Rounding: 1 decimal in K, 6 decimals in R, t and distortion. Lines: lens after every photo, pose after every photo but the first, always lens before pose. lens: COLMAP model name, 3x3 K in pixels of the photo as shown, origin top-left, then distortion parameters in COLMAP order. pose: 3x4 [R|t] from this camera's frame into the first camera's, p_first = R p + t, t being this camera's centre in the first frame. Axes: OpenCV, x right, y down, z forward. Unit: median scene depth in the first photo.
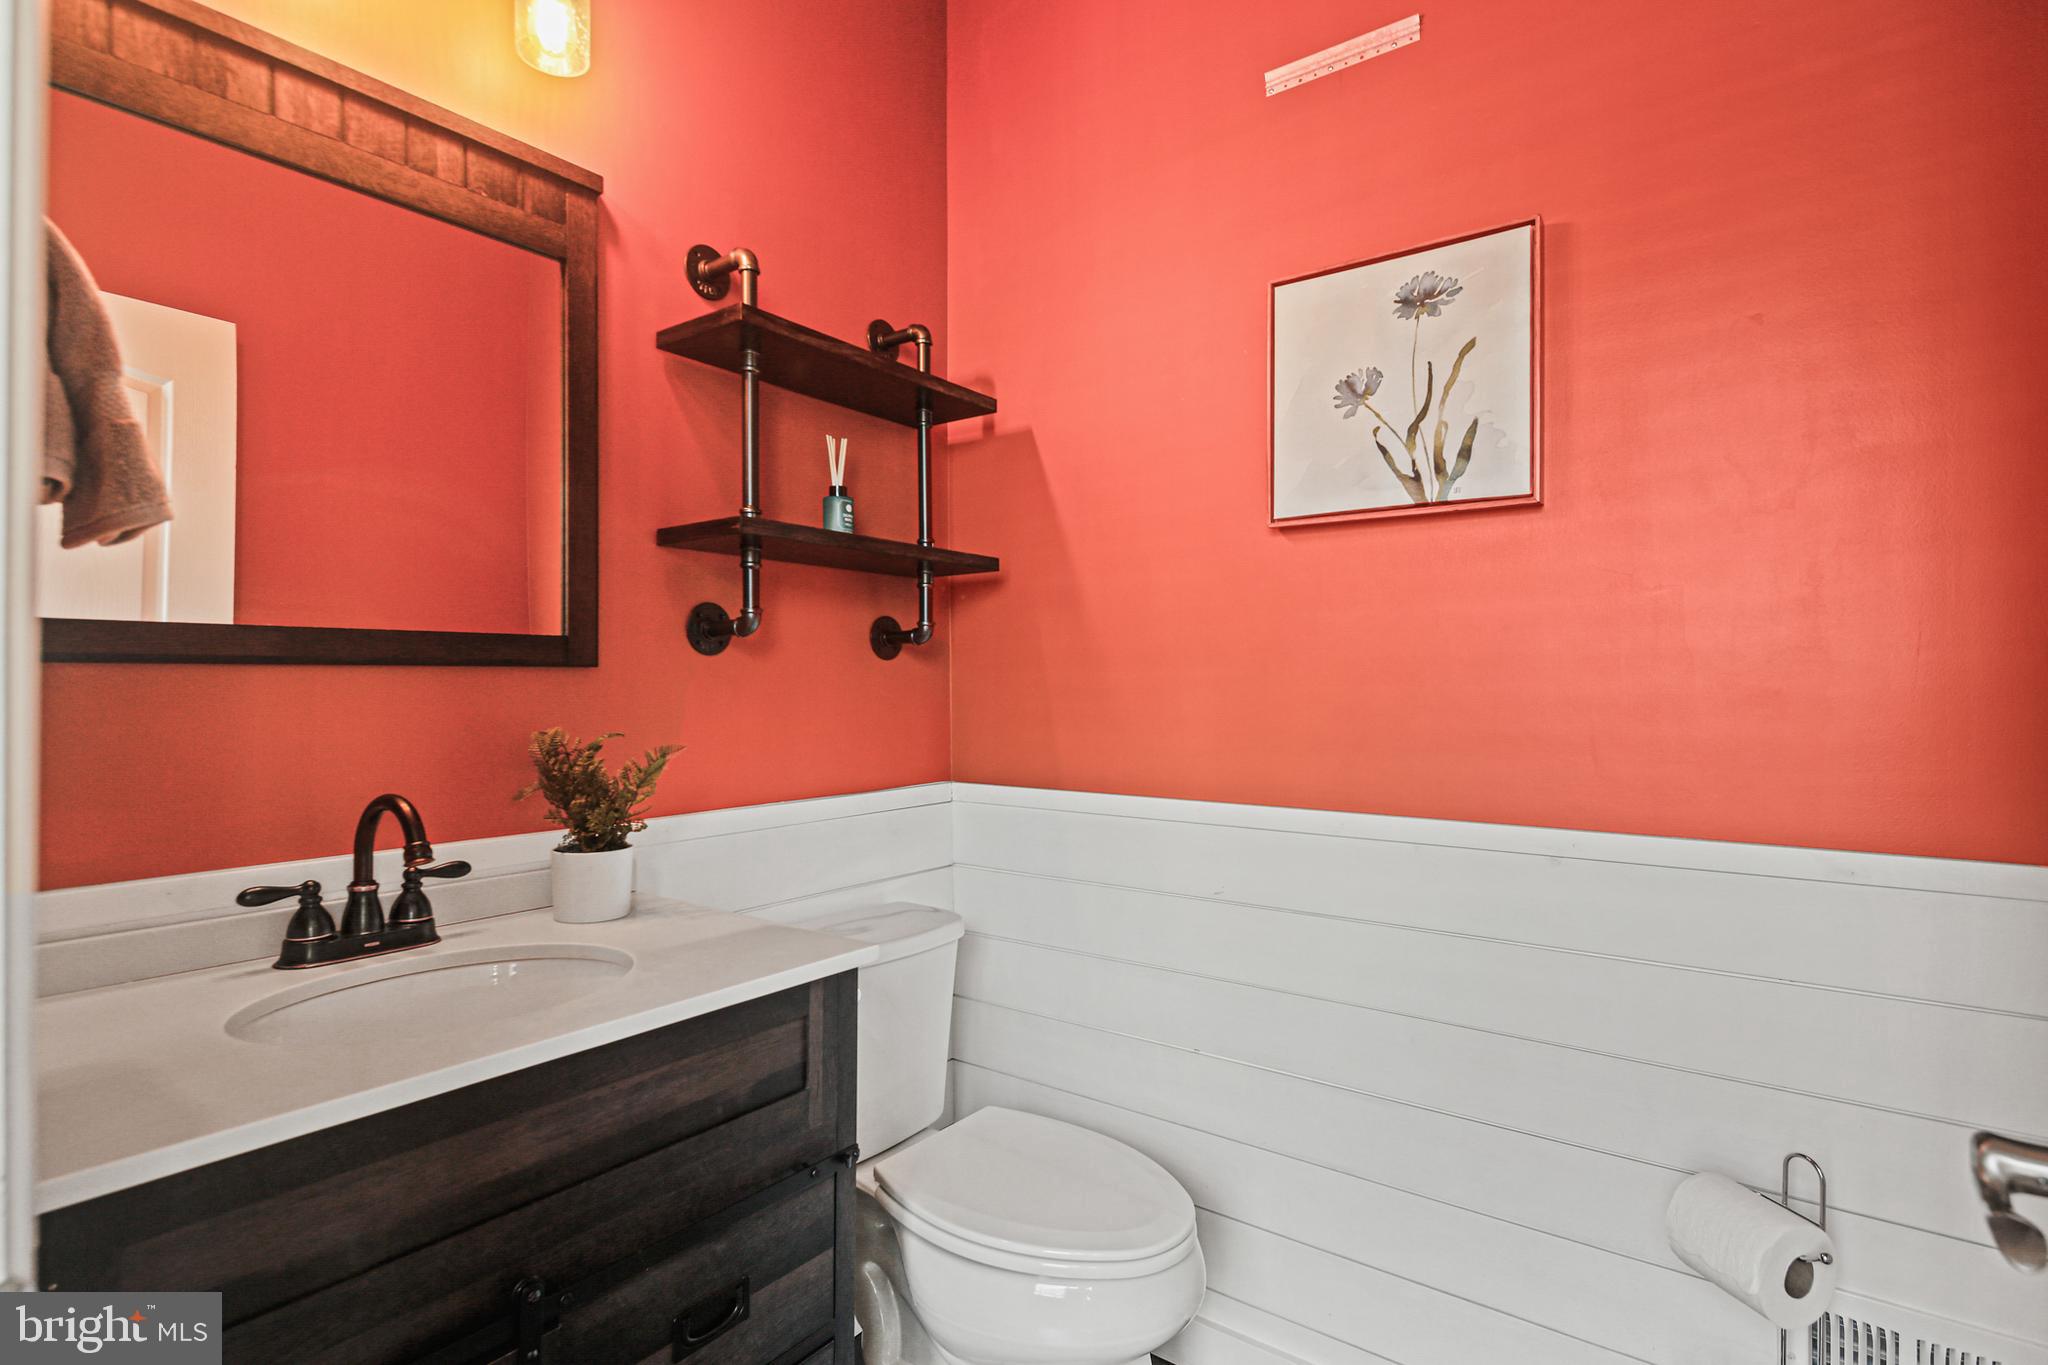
lens RADIAL K [[1005.9, 0, 1024.0], [0, 1005.9, 682.5], [0, 0, 1]] dist [-0.001774, -0.000991]
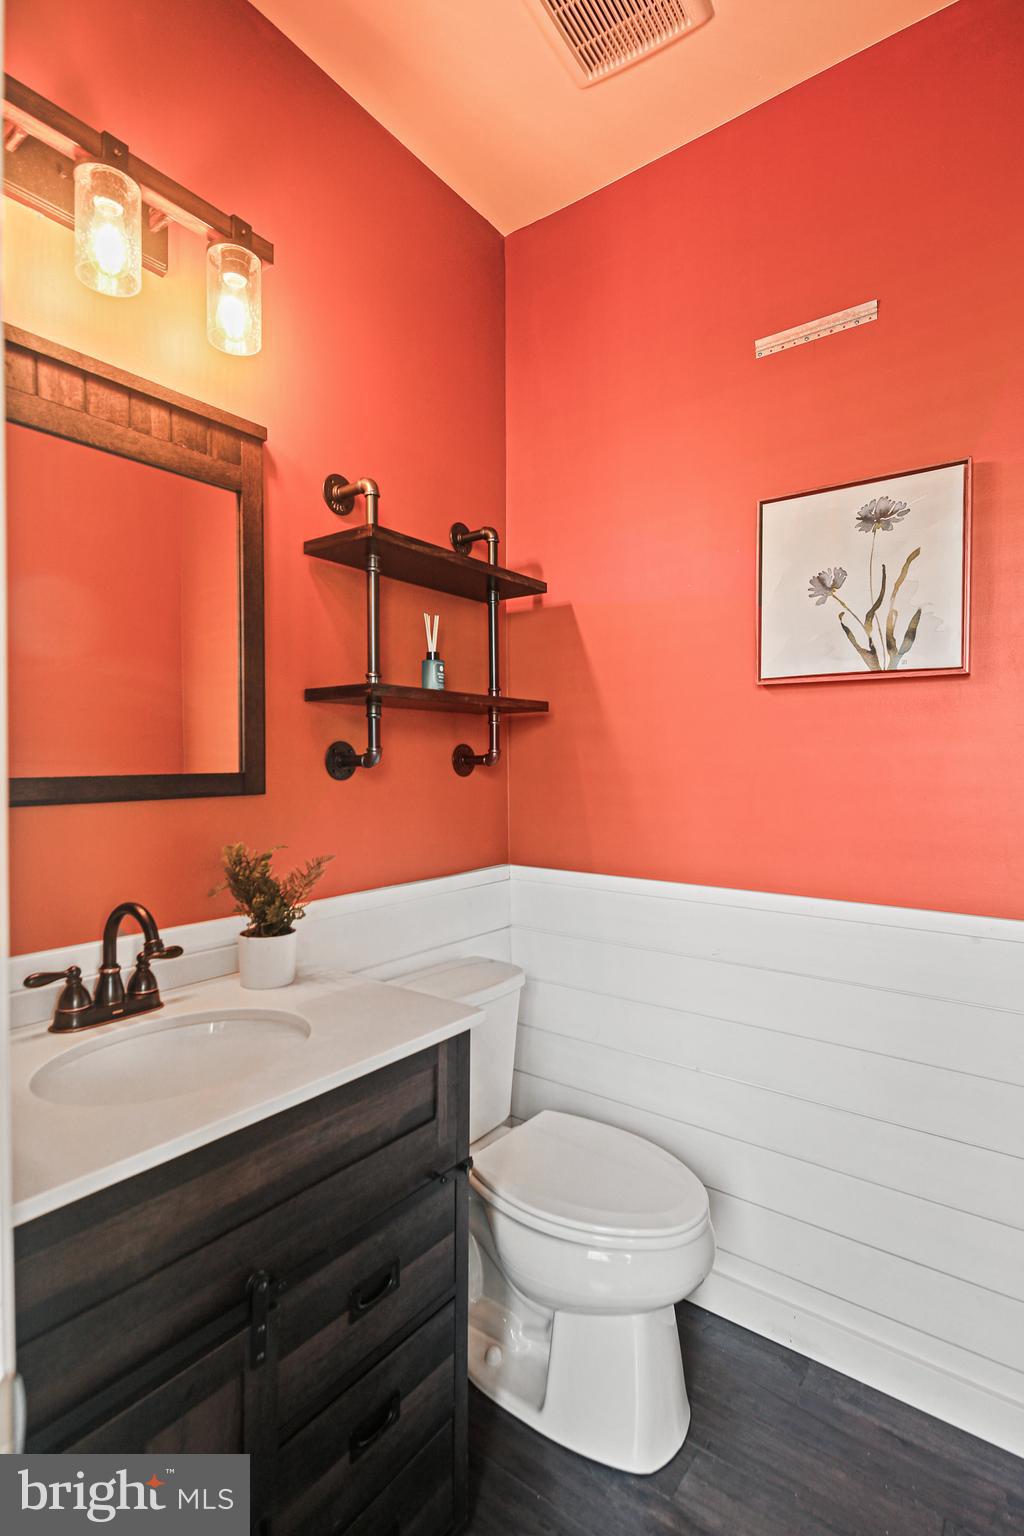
lens RADIAL K [[747.5, 0, 512.0], [0, 747.5, 768.0], [0, 0, 1]] dist [-0.001045, -0.001447]
pose [[0.999969, 0.001023, -0.007787, -0.090401], [-0.000867, 0.999801, 0.019952, -0.075924], [0.007805, -0.019945, 0.999771, -0.000653]]
